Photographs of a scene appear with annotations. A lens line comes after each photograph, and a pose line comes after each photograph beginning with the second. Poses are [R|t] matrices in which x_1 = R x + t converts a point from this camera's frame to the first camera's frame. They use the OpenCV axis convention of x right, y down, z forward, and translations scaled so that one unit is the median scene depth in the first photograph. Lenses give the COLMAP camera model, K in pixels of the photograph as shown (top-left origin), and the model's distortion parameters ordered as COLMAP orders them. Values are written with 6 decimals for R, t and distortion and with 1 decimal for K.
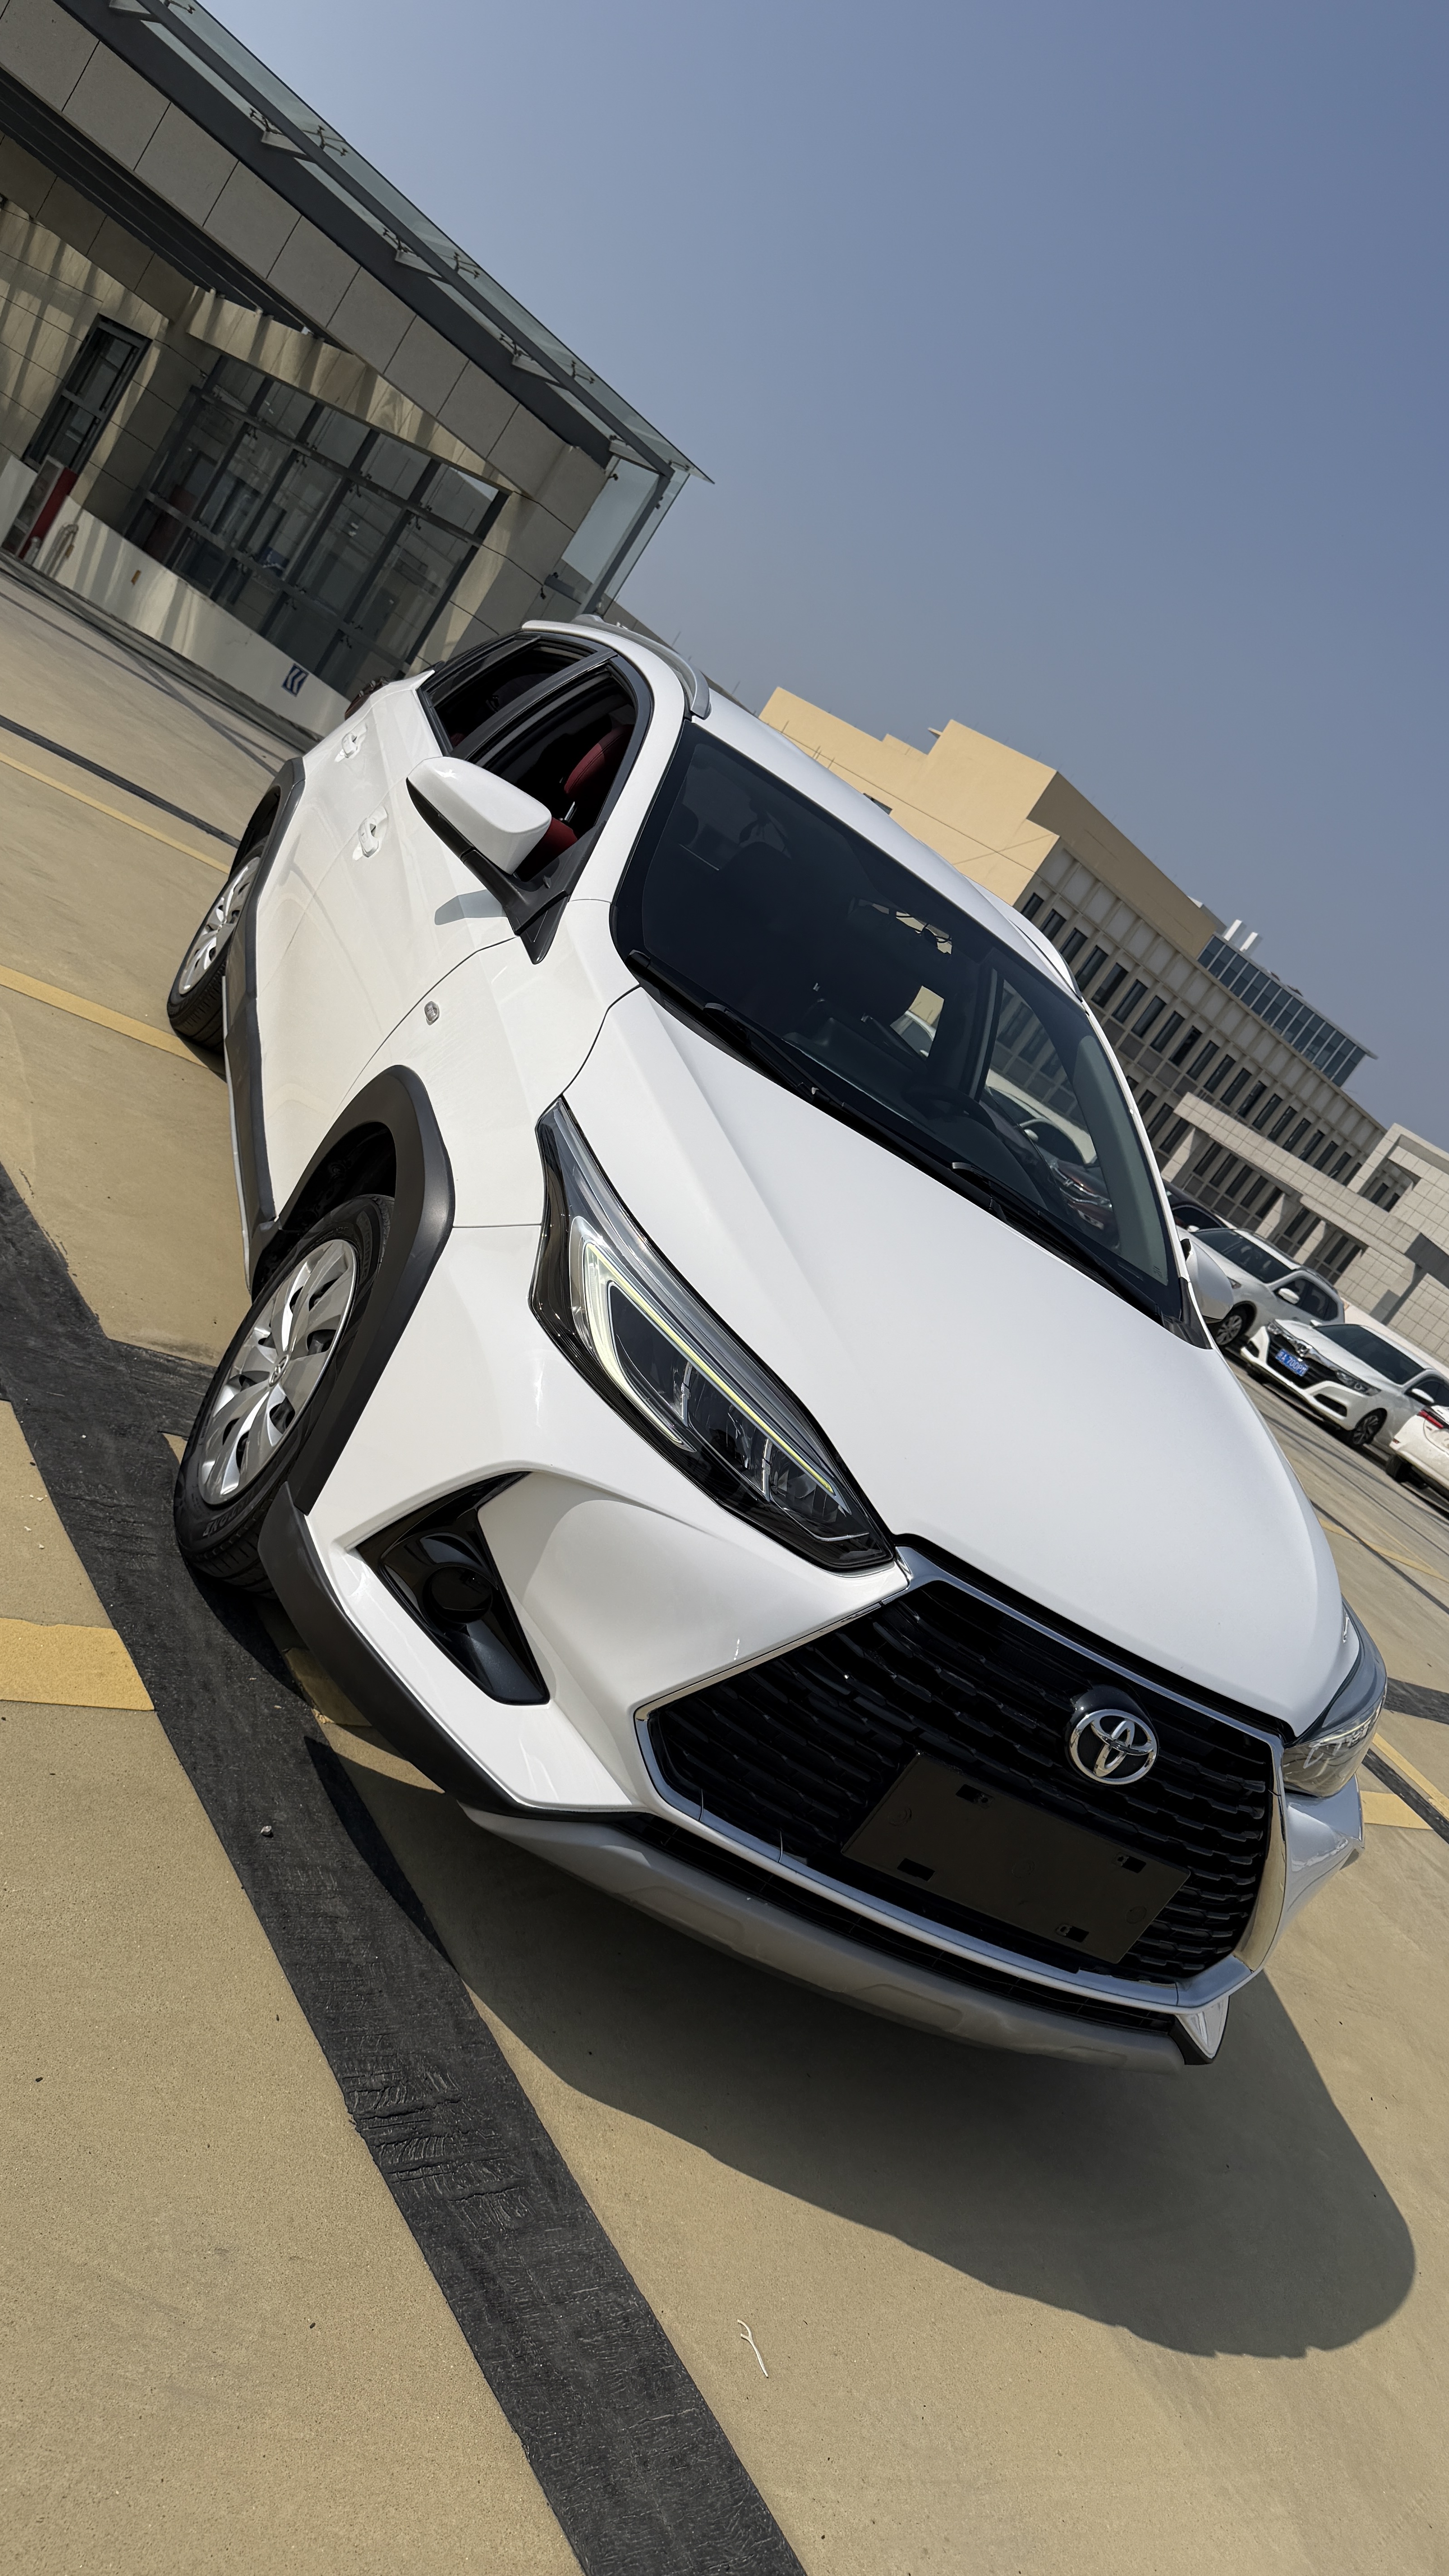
lens RADIAL K [[1797.9, 0, 724.5], [0, 1797.9, 1288.0], [0, 0, 1]] dist [0.047979, -0.056940]
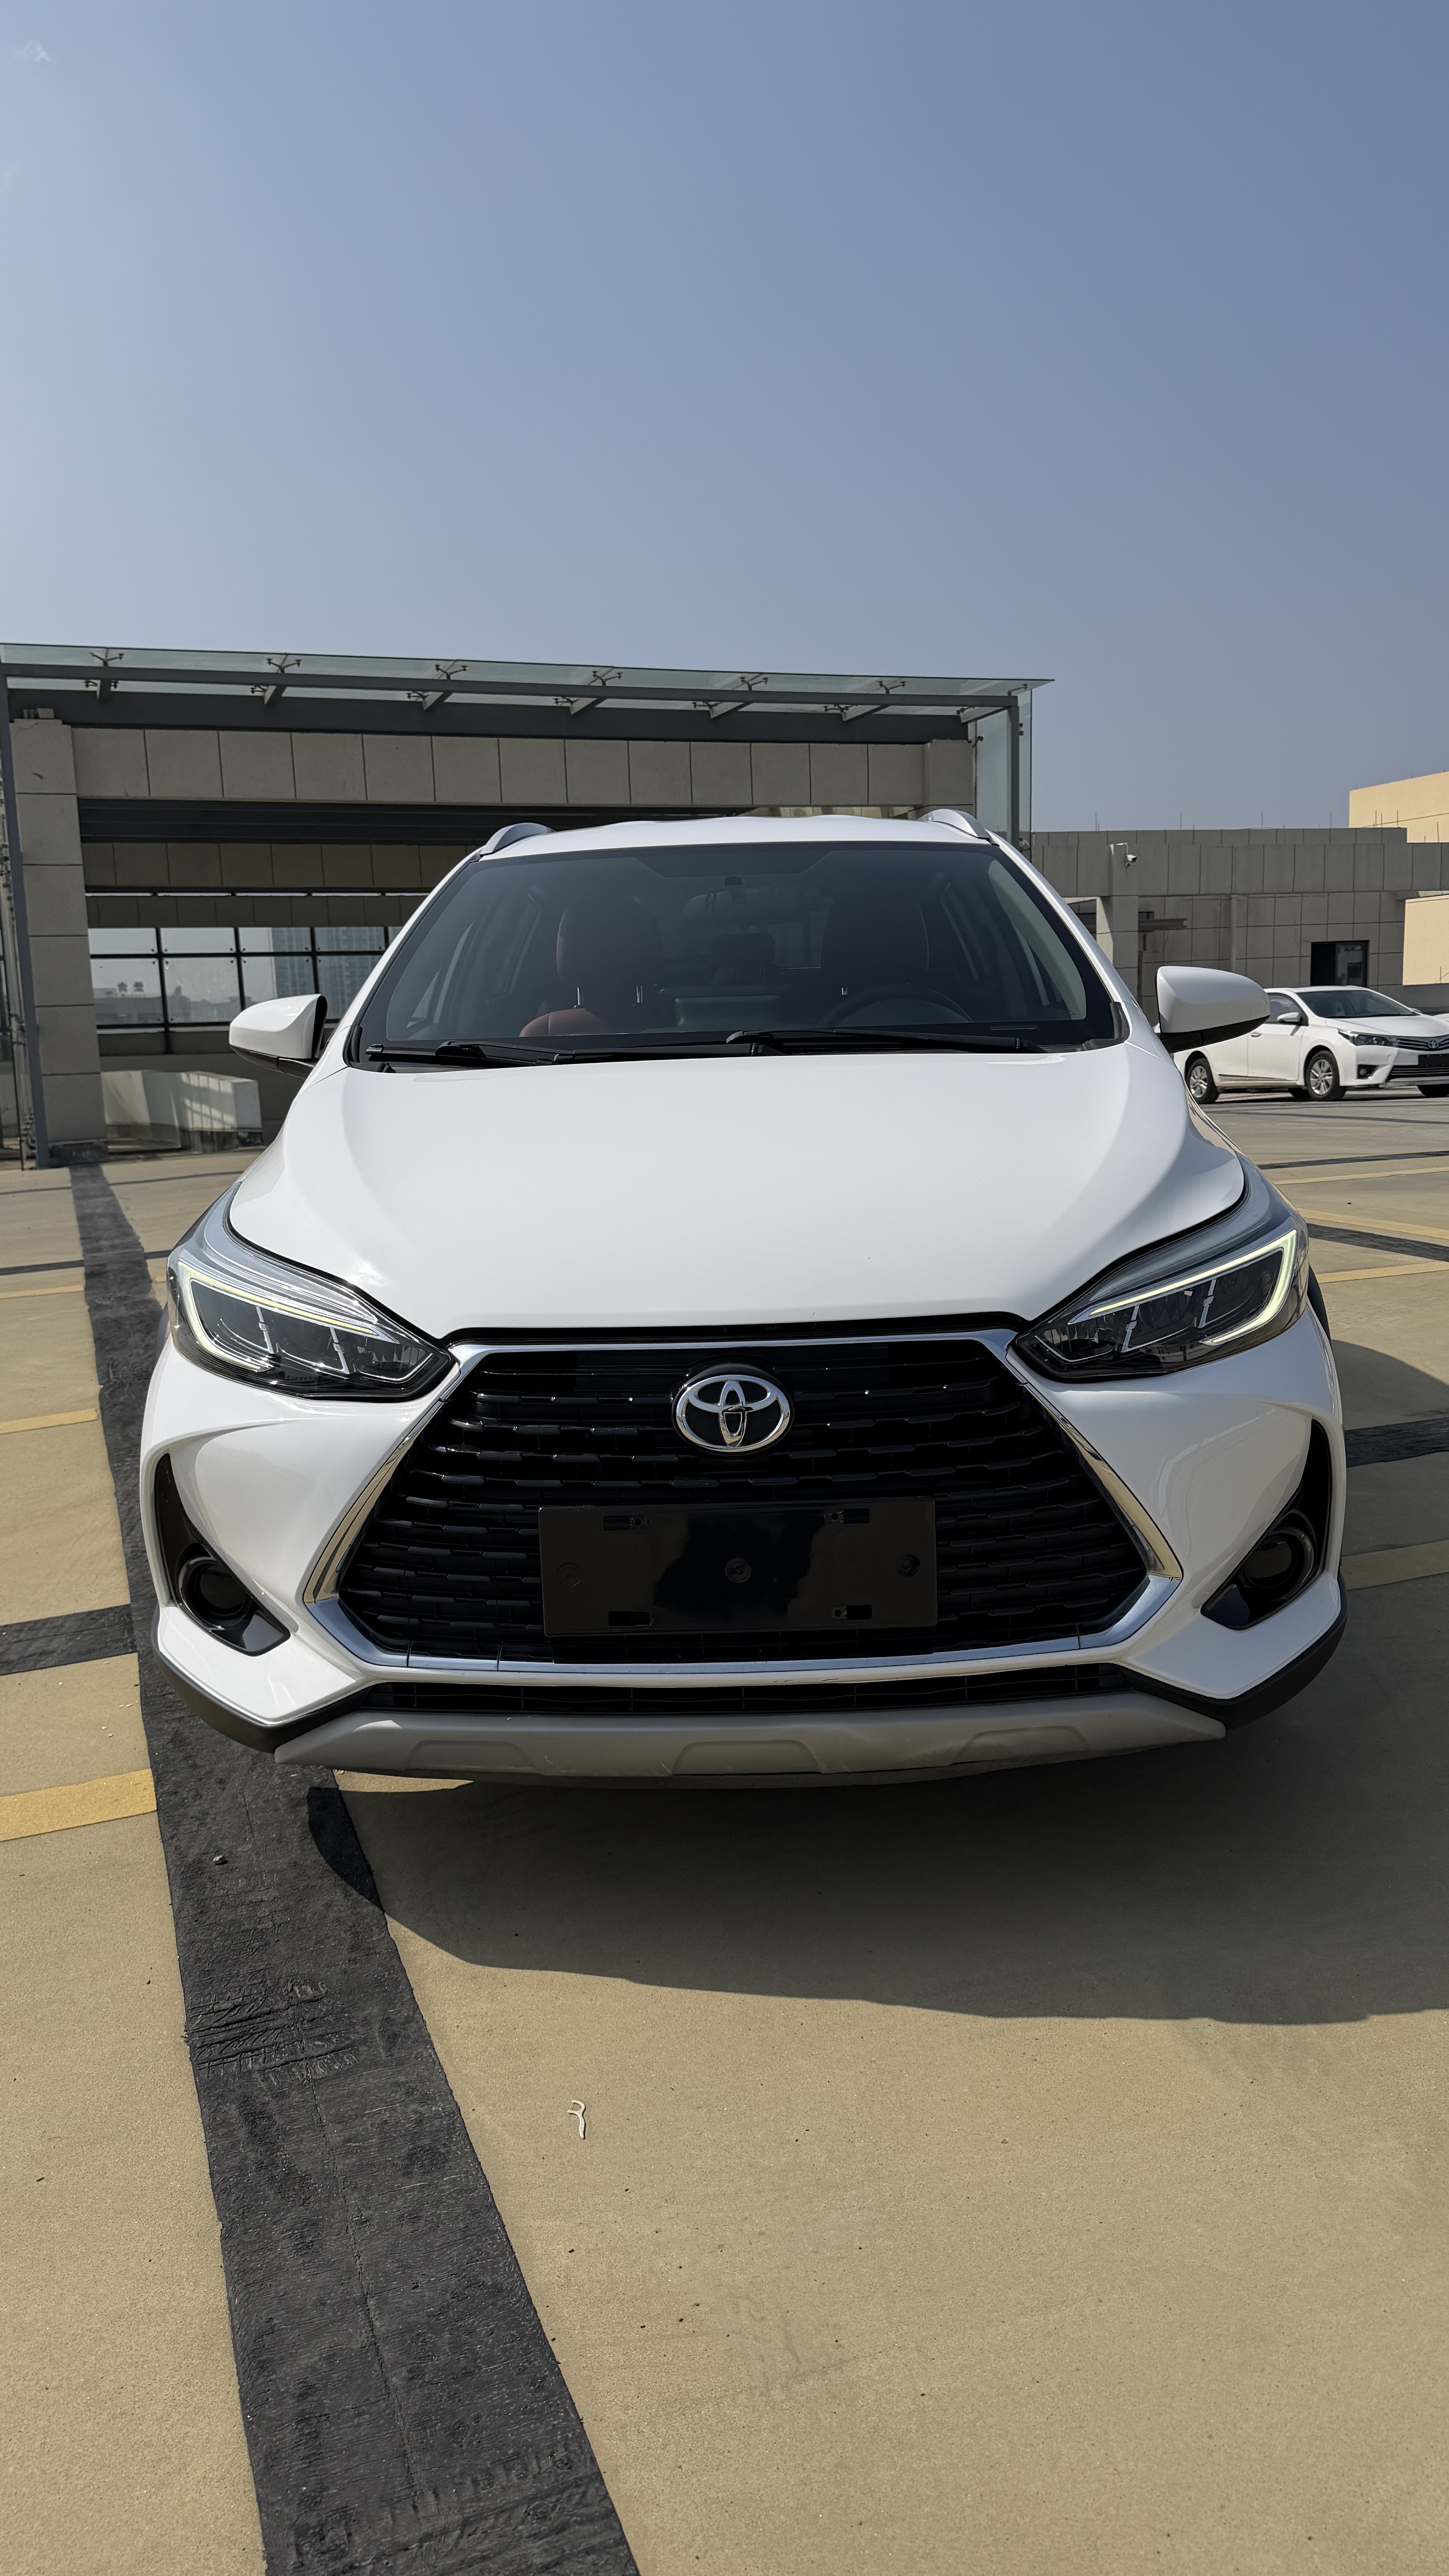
lens RADIAL K [[1797.9, 0, 724.5], [0, 1797.9, 1288.0], [0, 0, 1]] dist [0.047979, -0.056940]
pose [[0.759883, -0.526858, -0.380787, 0.588408], [0.451909, 0.849212, -0.273162, 0.440049], [0.467286, 0.035490, 0.883393, 0.141911]]
